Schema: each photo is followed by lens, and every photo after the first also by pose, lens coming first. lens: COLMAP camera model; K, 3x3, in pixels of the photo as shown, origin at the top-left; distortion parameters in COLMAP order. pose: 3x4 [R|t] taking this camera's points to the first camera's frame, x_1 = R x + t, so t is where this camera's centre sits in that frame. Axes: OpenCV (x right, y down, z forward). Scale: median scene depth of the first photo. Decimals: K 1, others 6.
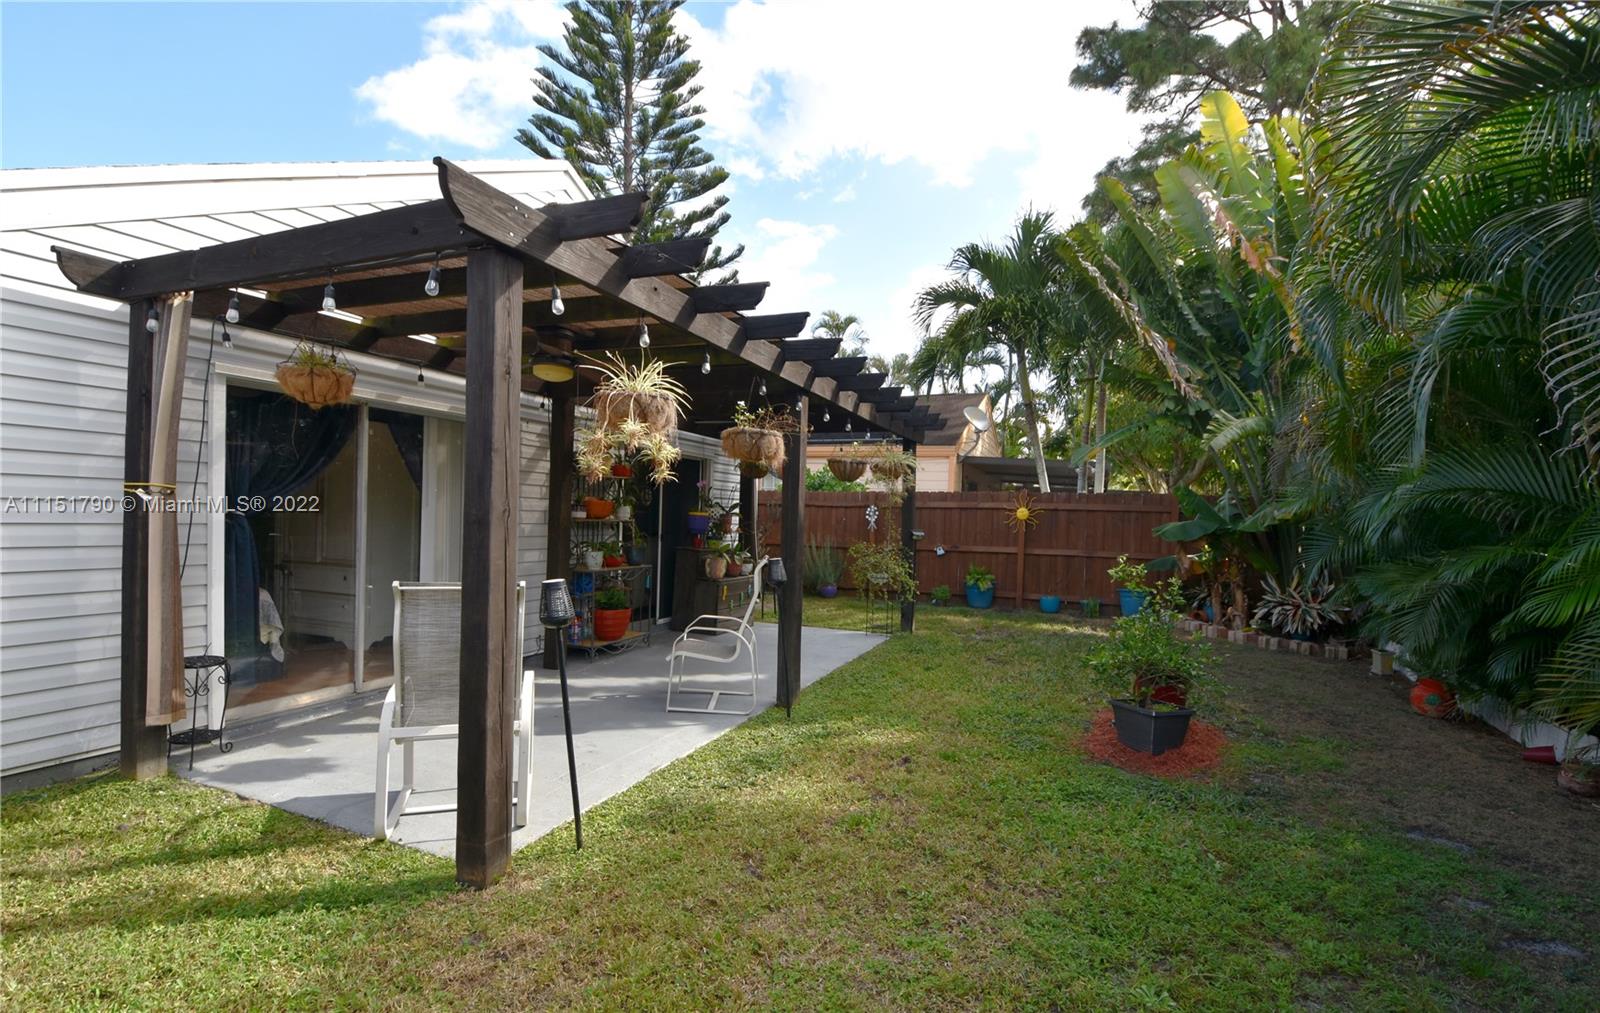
lens RADIAL K [[739.9, 0, 802.9], [0, 739.9, 528.8], [0, 0, 1]] dist [-0.001240, -0.000341]
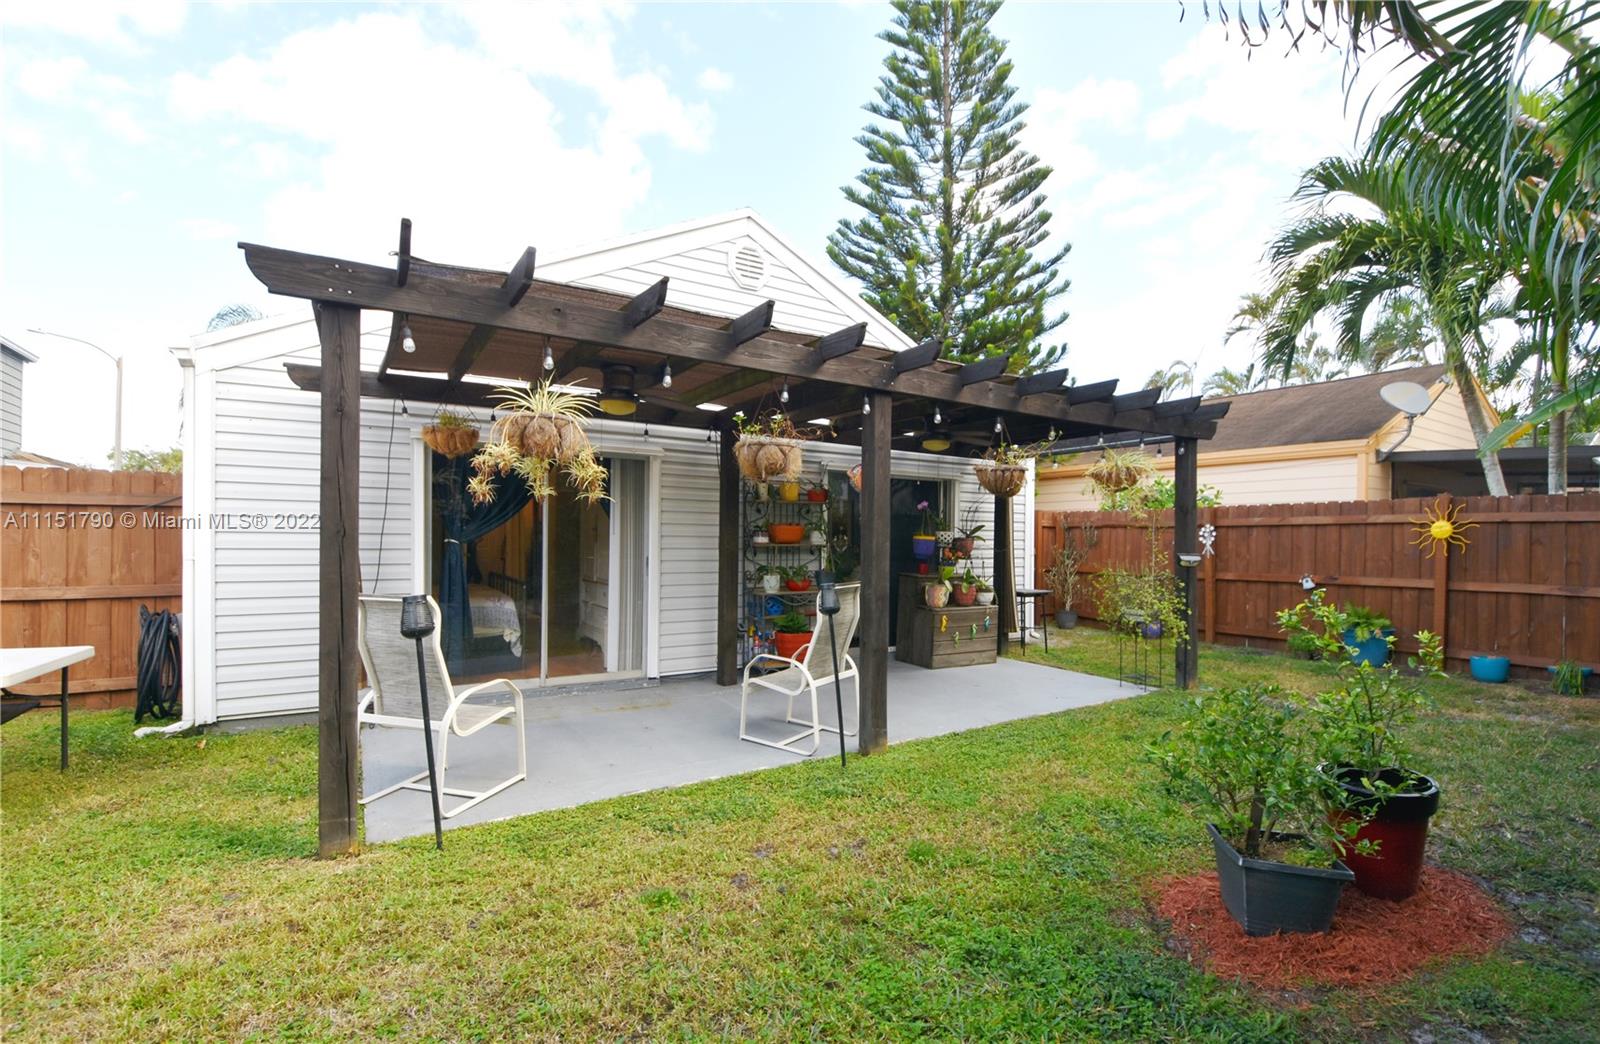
lens RADIAL K [[720.8, 0, 817.6], [0, 720.8, 543.7], [0, 0, 1]] dist [0.001214, -0.012505]
pose [[0.808400, -0.011254, -0.588525, 0.239709], [0.000698, 0.999835, -0.018159, 0.003740], [0.588633, 0.014269, 0.808275, 0.151652]]
